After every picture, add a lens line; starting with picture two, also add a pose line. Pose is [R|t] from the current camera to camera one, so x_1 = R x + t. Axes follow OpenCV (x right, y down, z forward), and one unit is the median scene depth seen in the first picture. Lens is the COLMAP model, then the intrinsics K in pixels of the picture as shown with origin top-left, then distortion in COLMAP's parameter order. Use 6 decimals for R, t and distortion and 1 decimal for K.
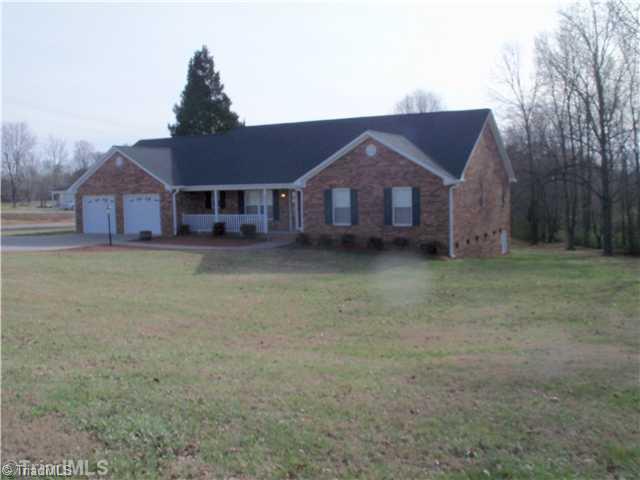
lens RADIAL K [[643.8, 0, 303.8], [0, 643.8, 237.3], [0, 0, 1]] dist [-0.290787, 0.329402]
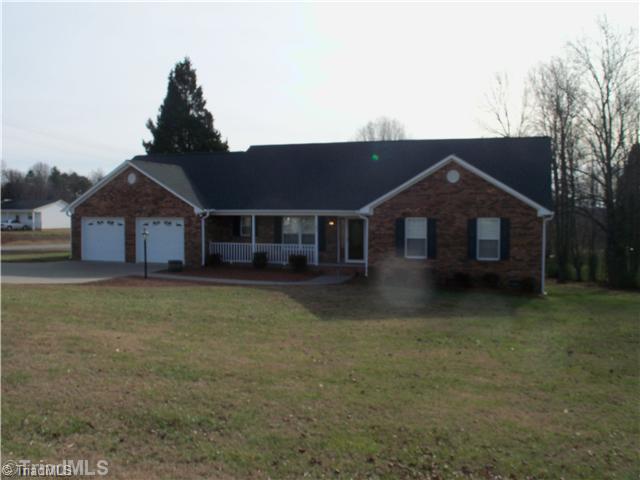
lens RADIAL K [[643.8, 0, 303.8], [0, 643.8, 237.3], [0, 0, 1]] dist [-0.290787, 0.329402]
pose [[0.988941, 0.020017, 0.146951, -0.195717], [-0.013795, 0.998970, -0.043237, -0.006801], [-0.147665, 0.040732, 0.988198, 0.124777]]
